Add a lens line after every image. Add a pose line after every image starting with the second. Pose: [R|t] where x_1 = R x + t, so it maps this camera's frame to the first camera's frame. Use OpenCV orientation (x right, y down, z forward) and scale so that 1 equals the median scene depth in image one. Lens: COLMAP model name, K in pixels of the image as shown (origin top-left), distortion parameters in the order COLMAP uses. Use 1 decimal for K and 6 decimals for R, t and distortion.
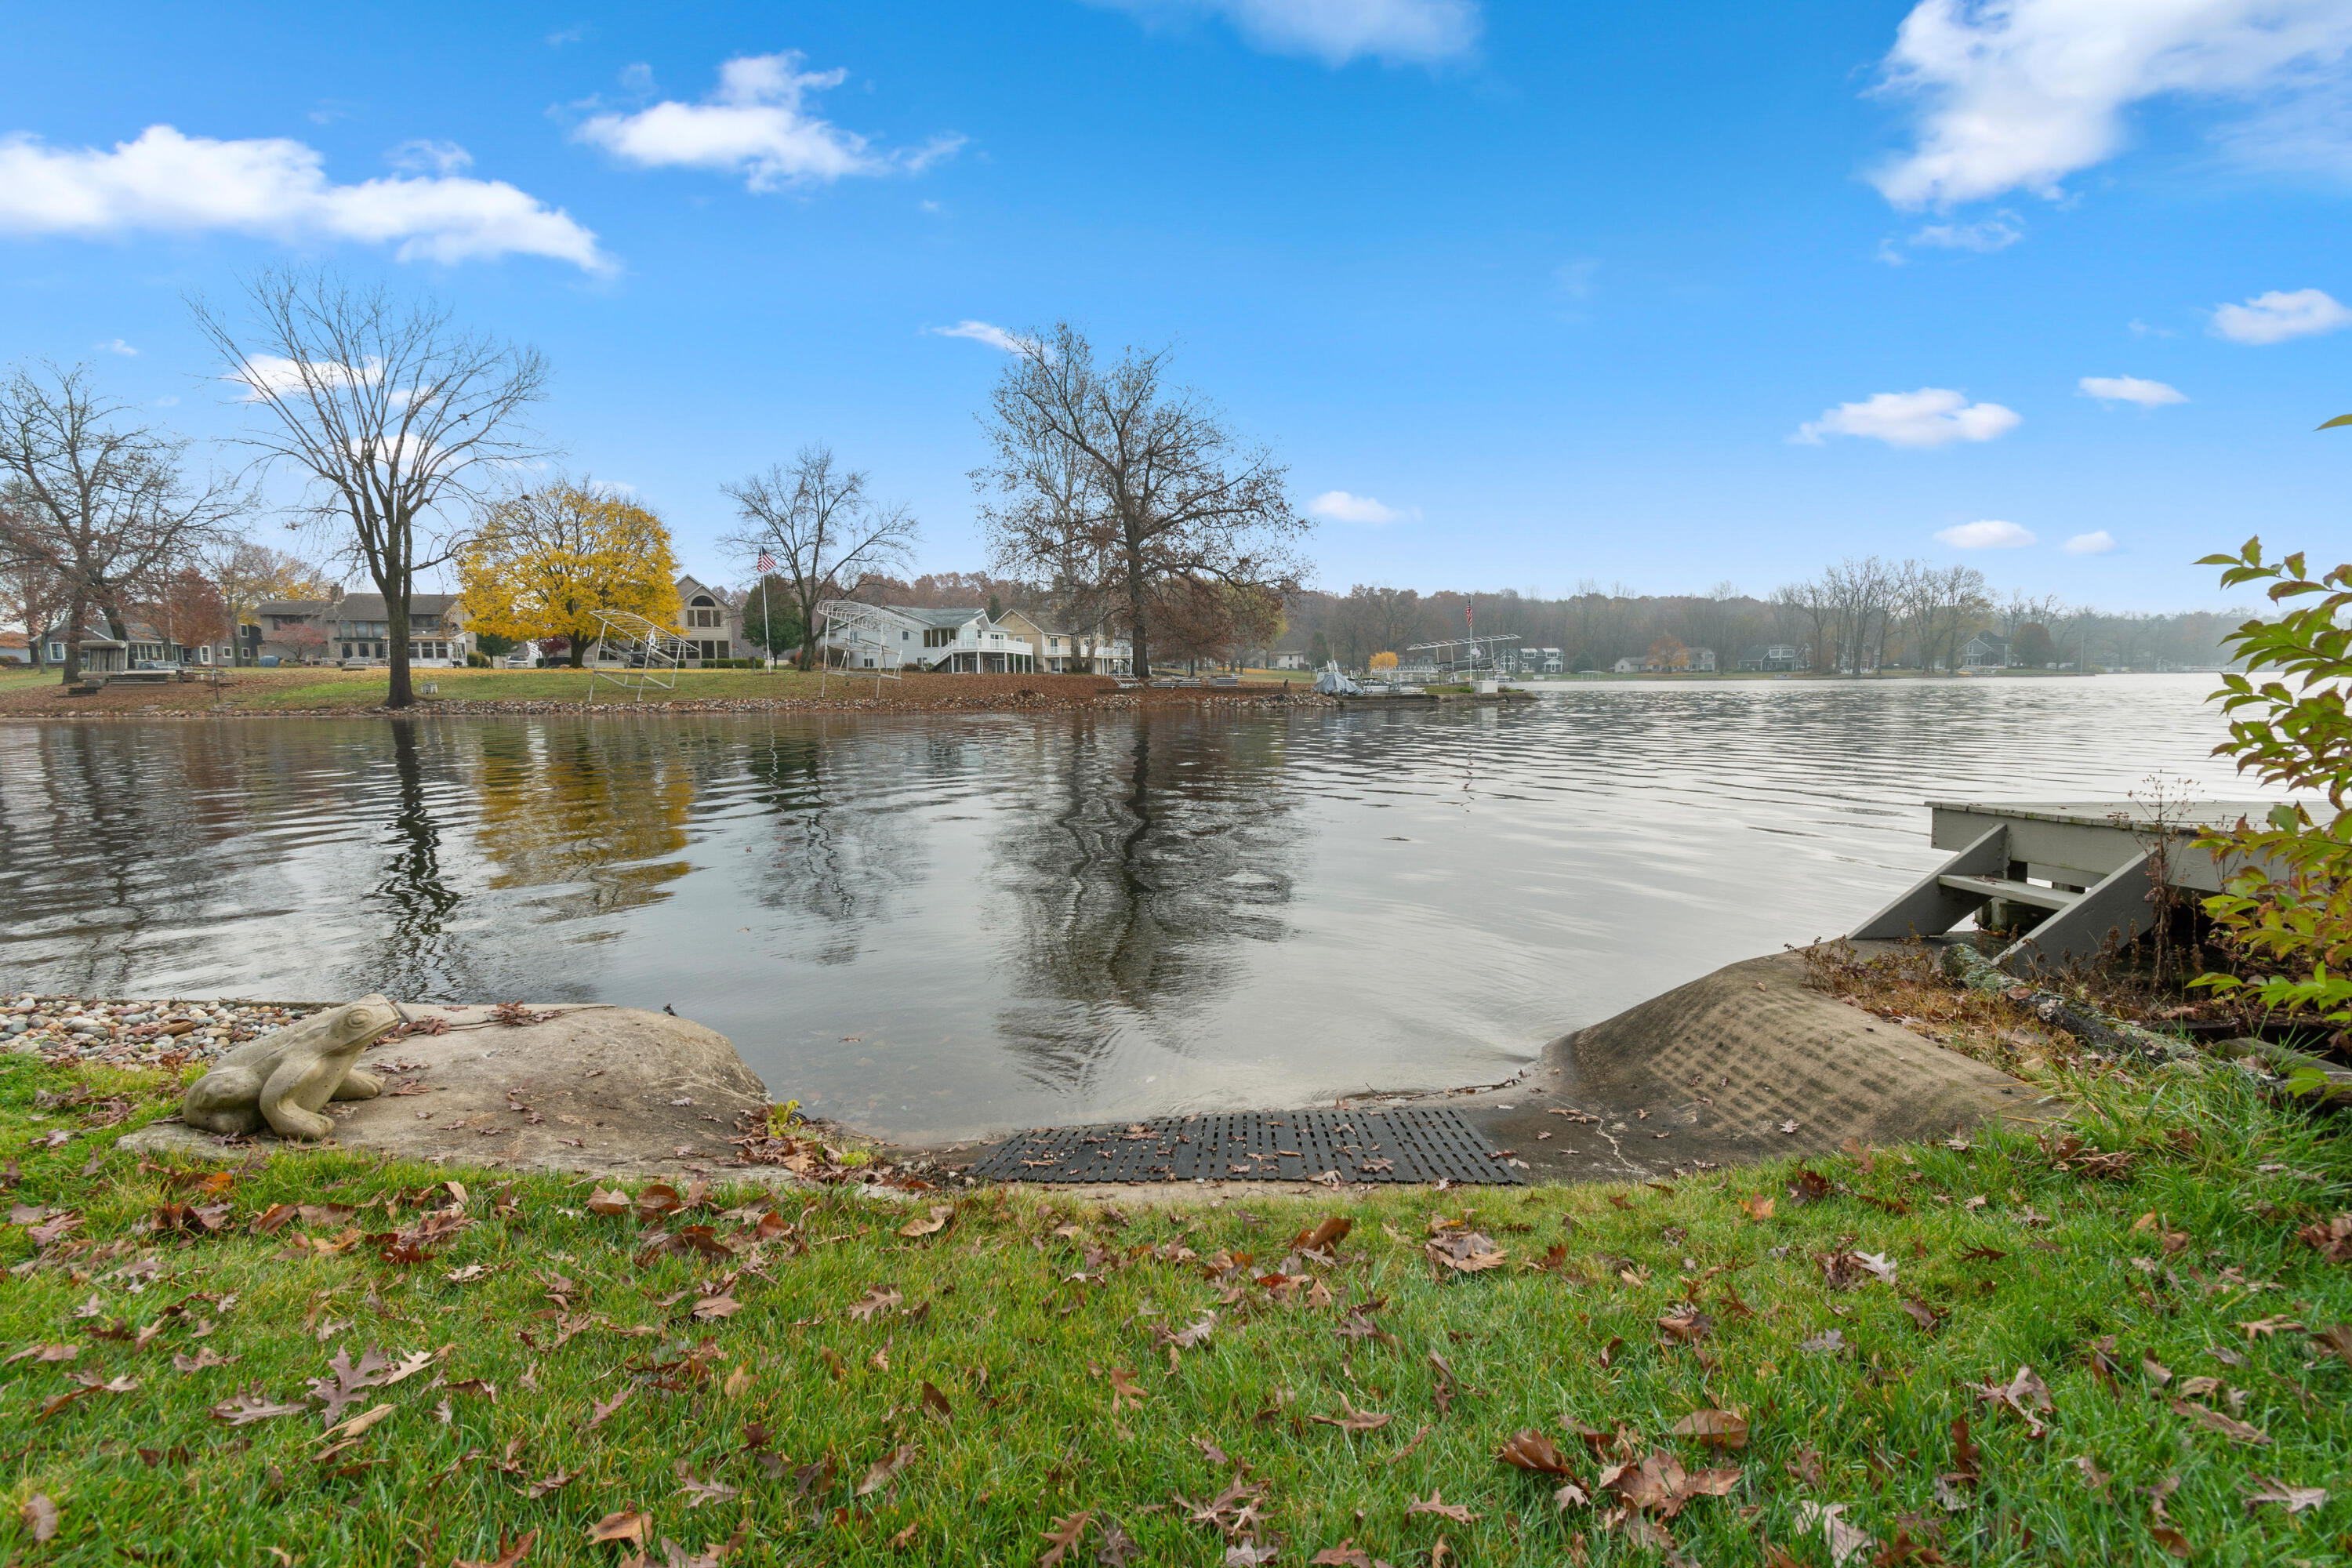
lens RADIAL K [[1052.2, 0, 1177.8], [0, 1052.2, 779.5], [0, 0, 1]] dist [0.004094, -0.002176]
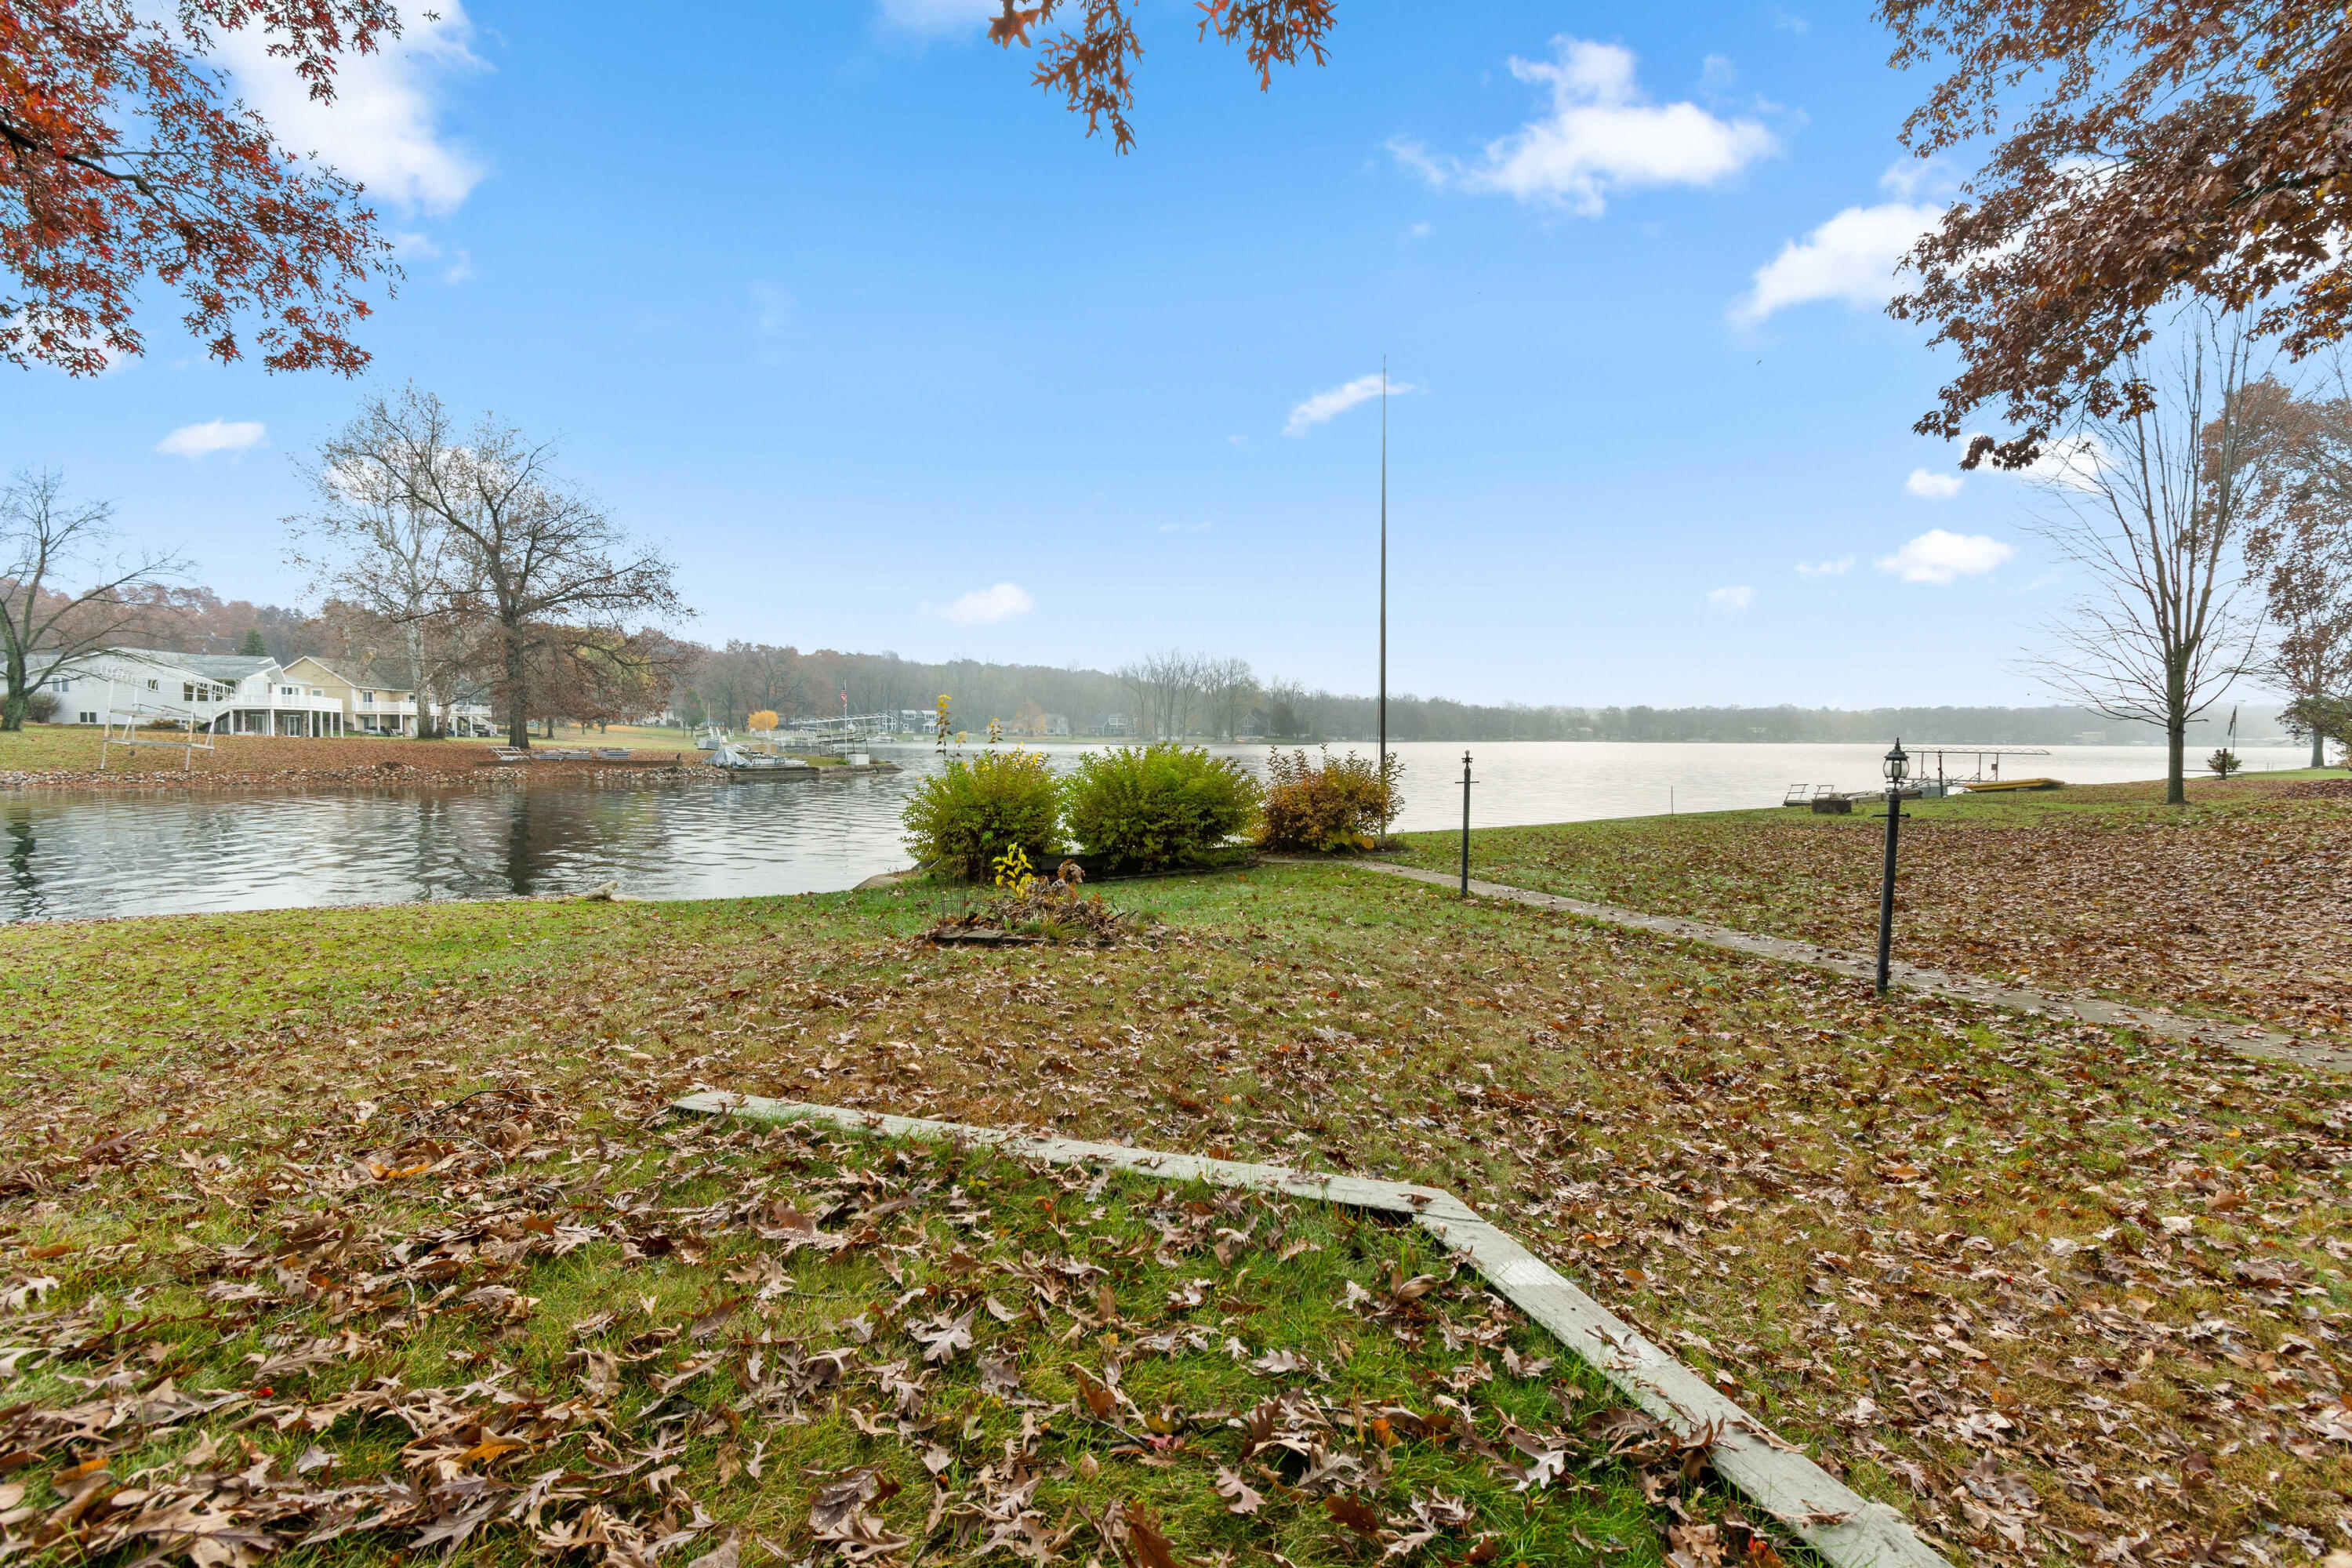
lens RADIAL K [[1052.2, 0, 1179.4], [0, 1052.2, 788.1], [0, 0, 1]] dist [0.004094, -0.002176]
pose [[0.842244, -0.009987, 0.539003, -0.037797], [0.034732, 0.998756, -0.035767, 0.000284], [-0.537976, 0.048846, 0.841544, -0.162754]]
